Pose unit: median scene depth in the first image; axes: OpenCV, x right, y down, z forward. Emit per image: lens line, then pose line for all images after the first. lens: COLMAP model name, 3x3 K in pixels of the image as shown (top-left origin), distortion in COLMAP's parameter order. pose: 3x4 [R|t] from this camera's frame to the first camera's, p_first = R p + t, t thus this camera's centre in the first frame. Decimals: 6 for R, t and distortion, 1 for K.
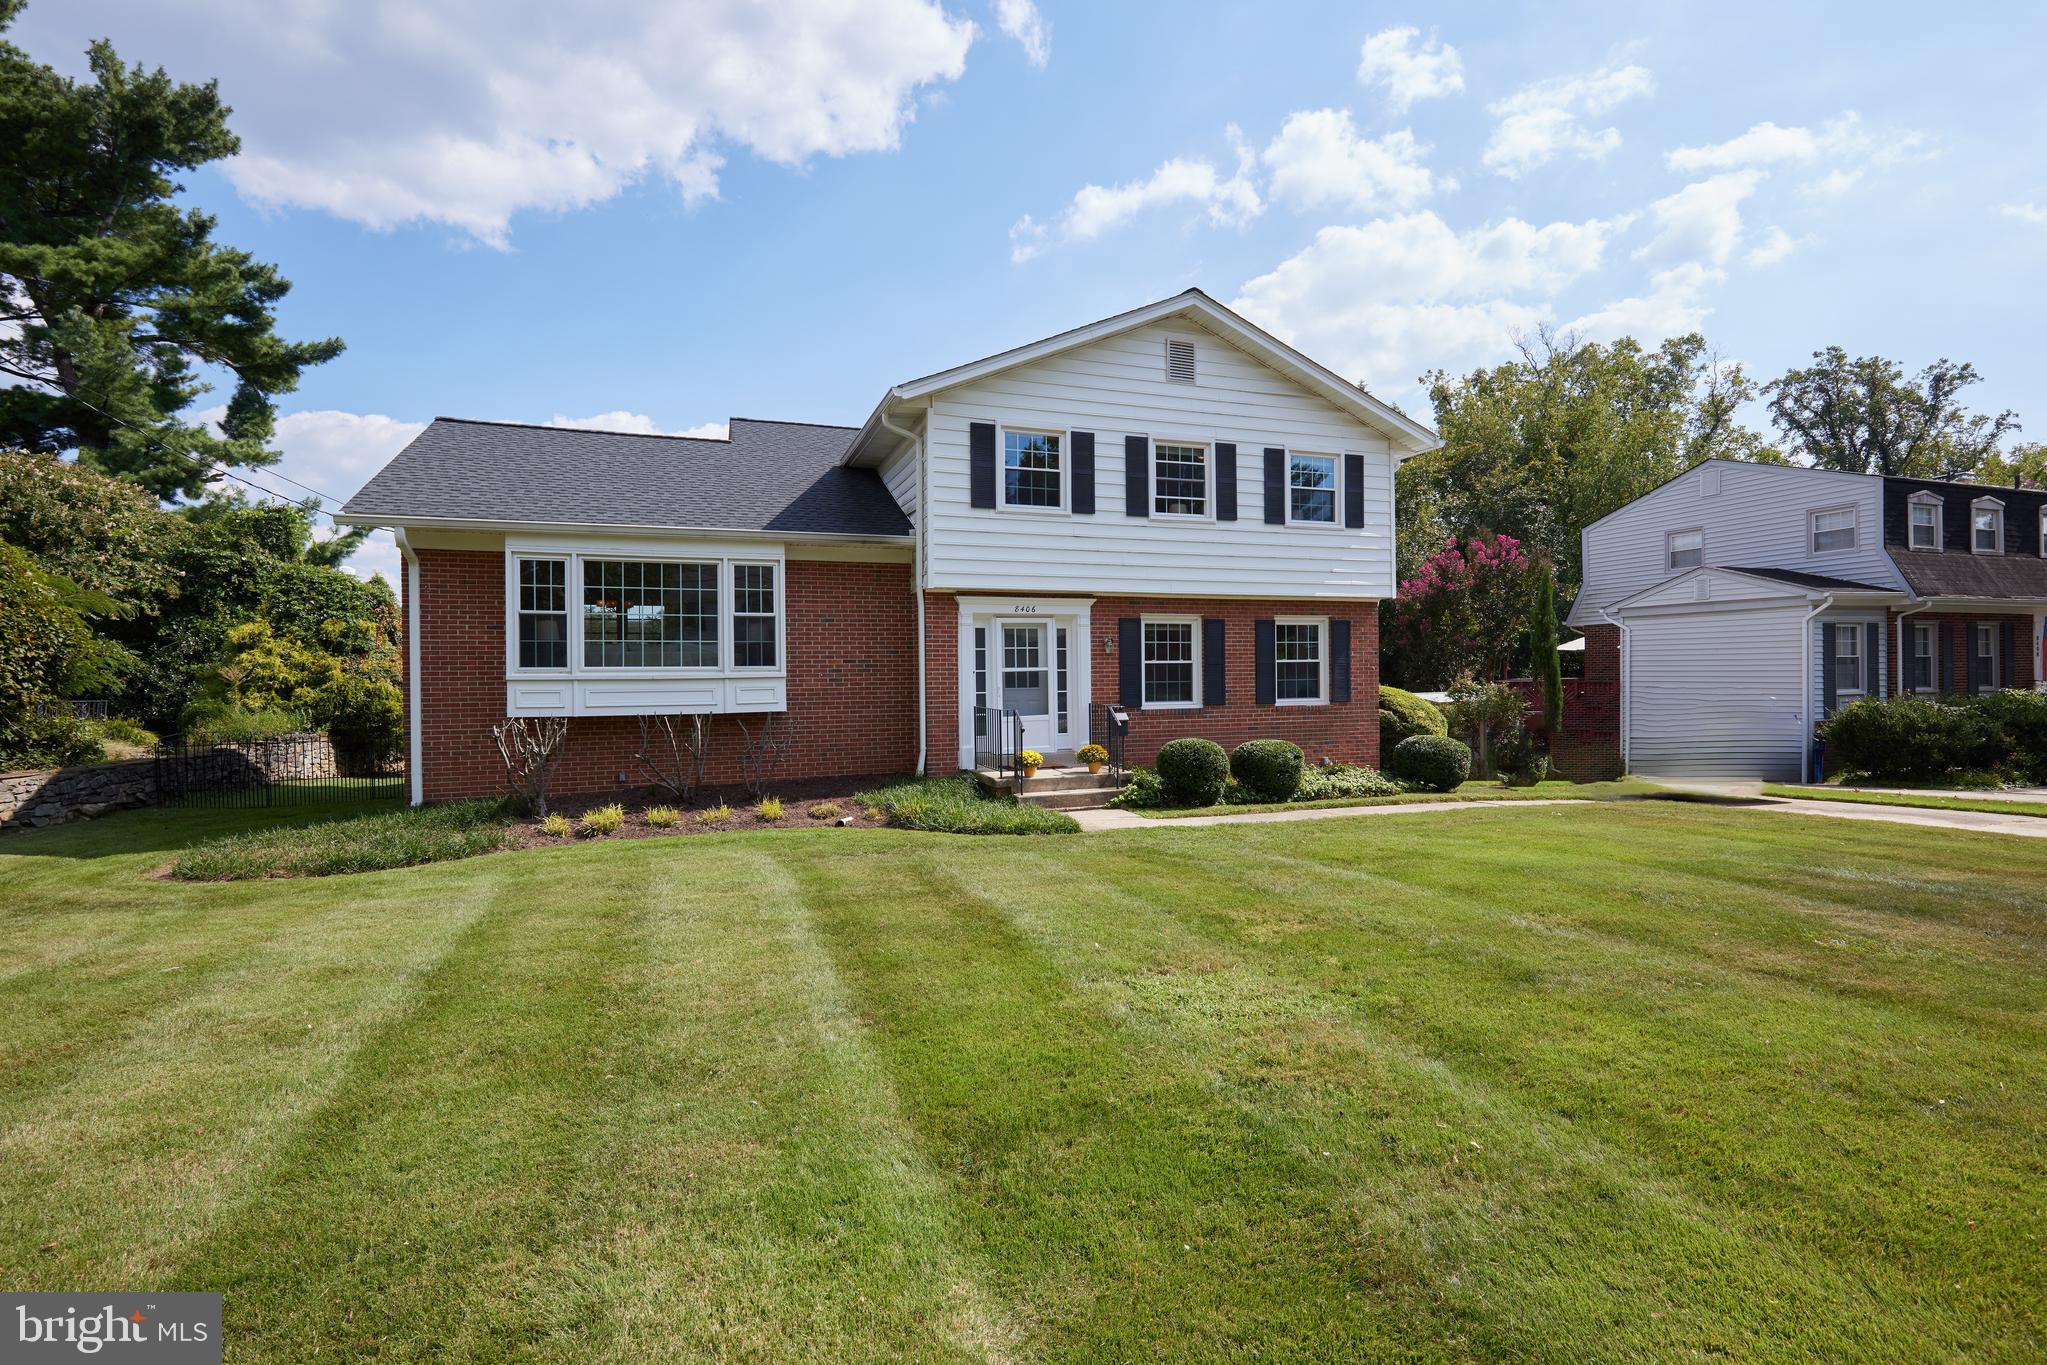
lens RADIAL K [[979.4, 0, 1023.5], [0, 979.4, 682.5], [0, 0, 1]] dist [-0.000845, -0.000898]
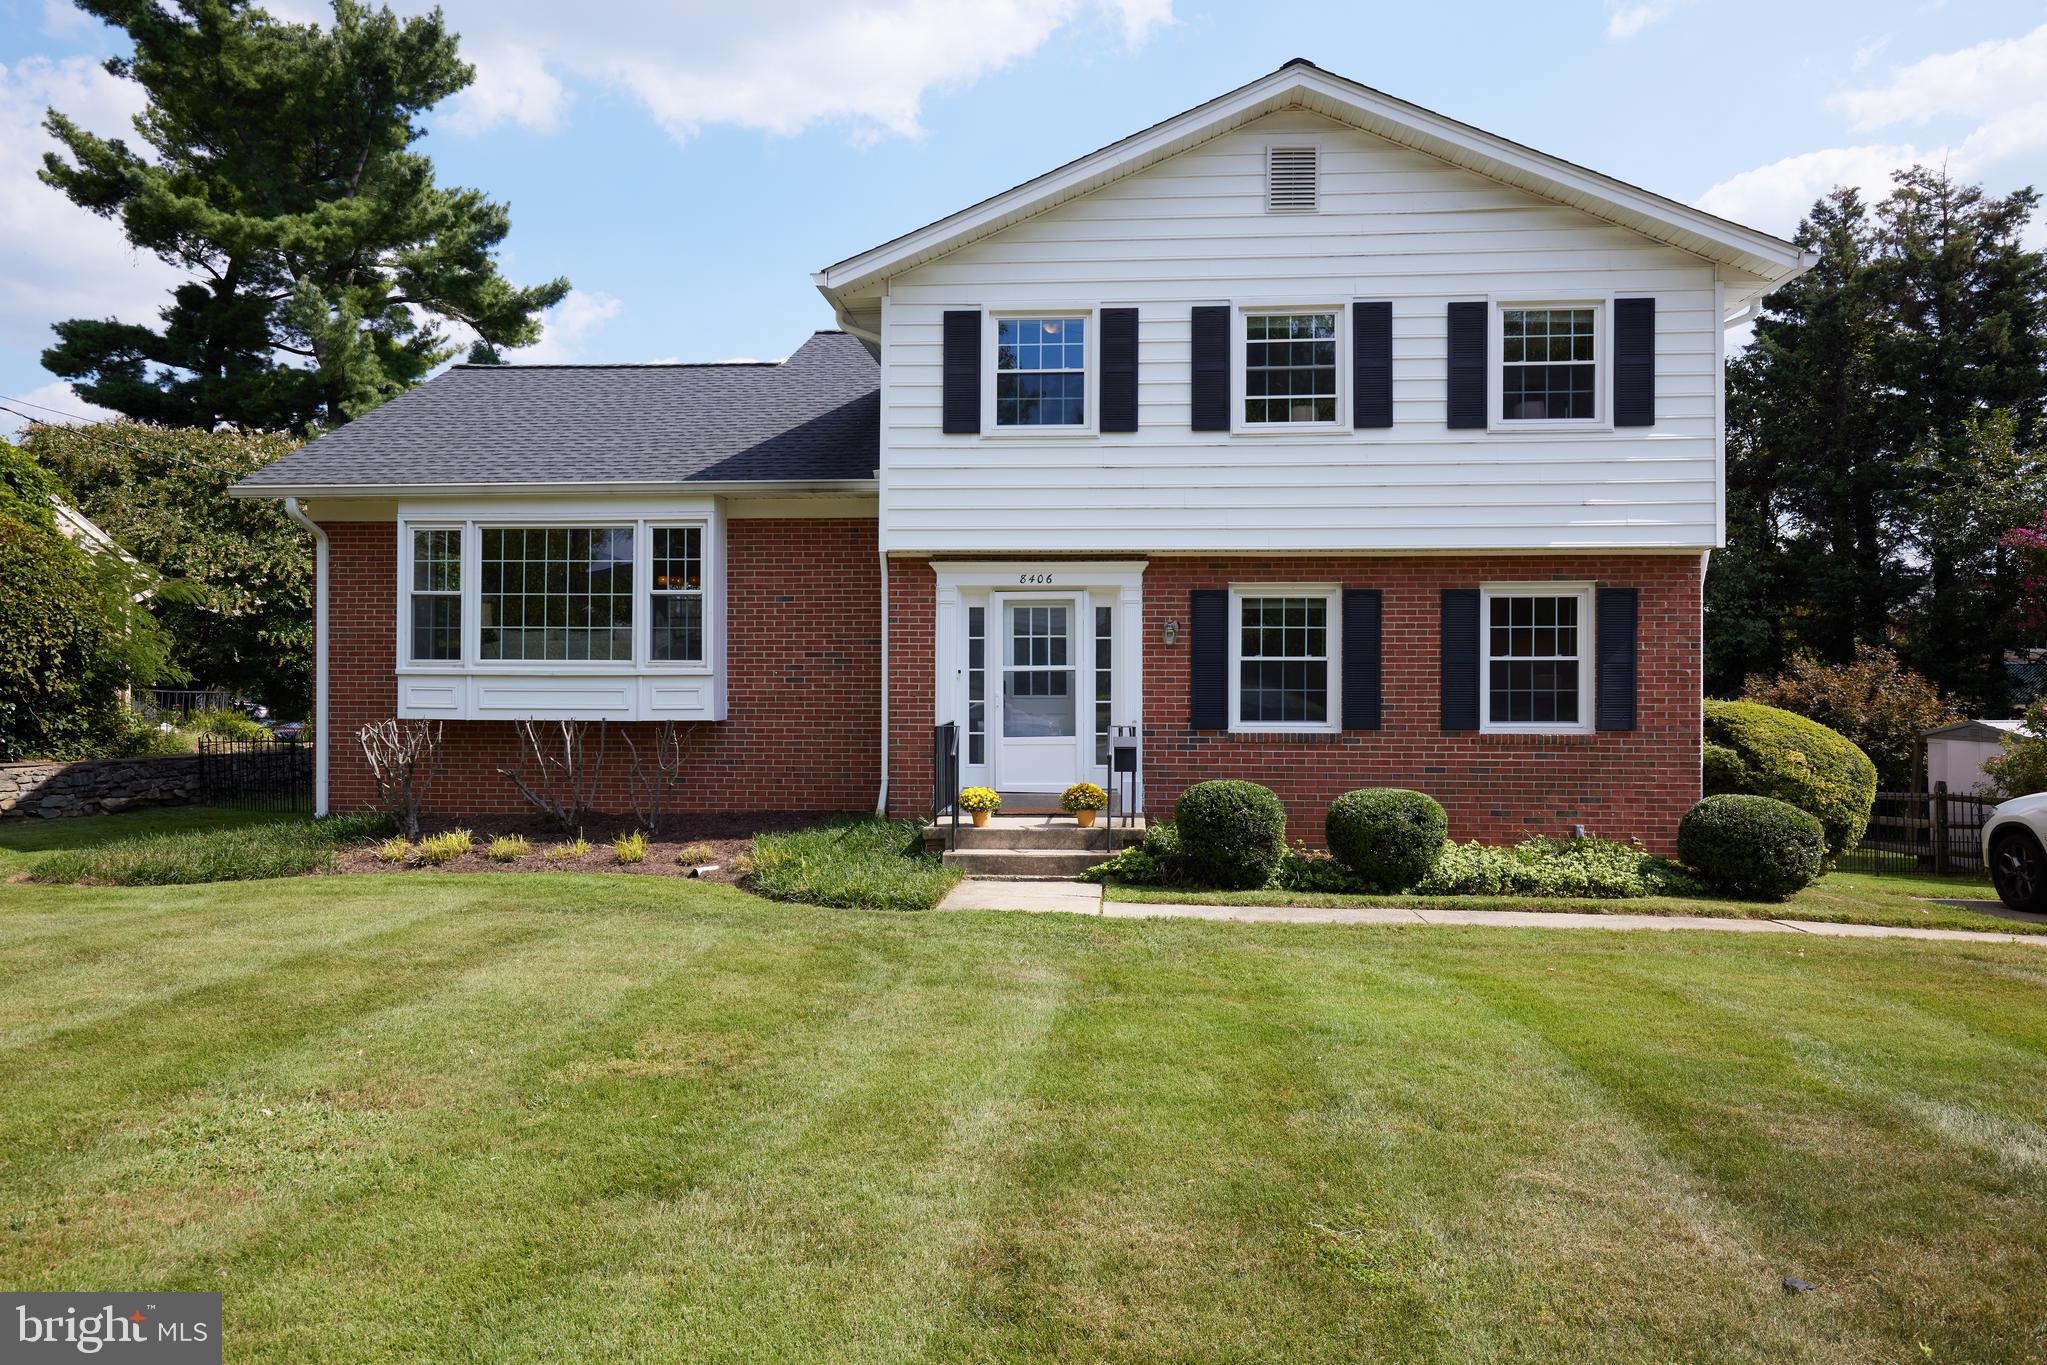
lens RADIAL K [[1391.1, 0, 1023.5], [0, 1391.1, 682.5], [0, 0, 1]] dist [0.000180, -0.000772]
pose [[0.905408, 0.014341, -0.424299, 0.396240], [-0.015094, 0.999885, 0.001586, -0.004714], [0.424273, 0.004969, 0.905521, 0.125706]]
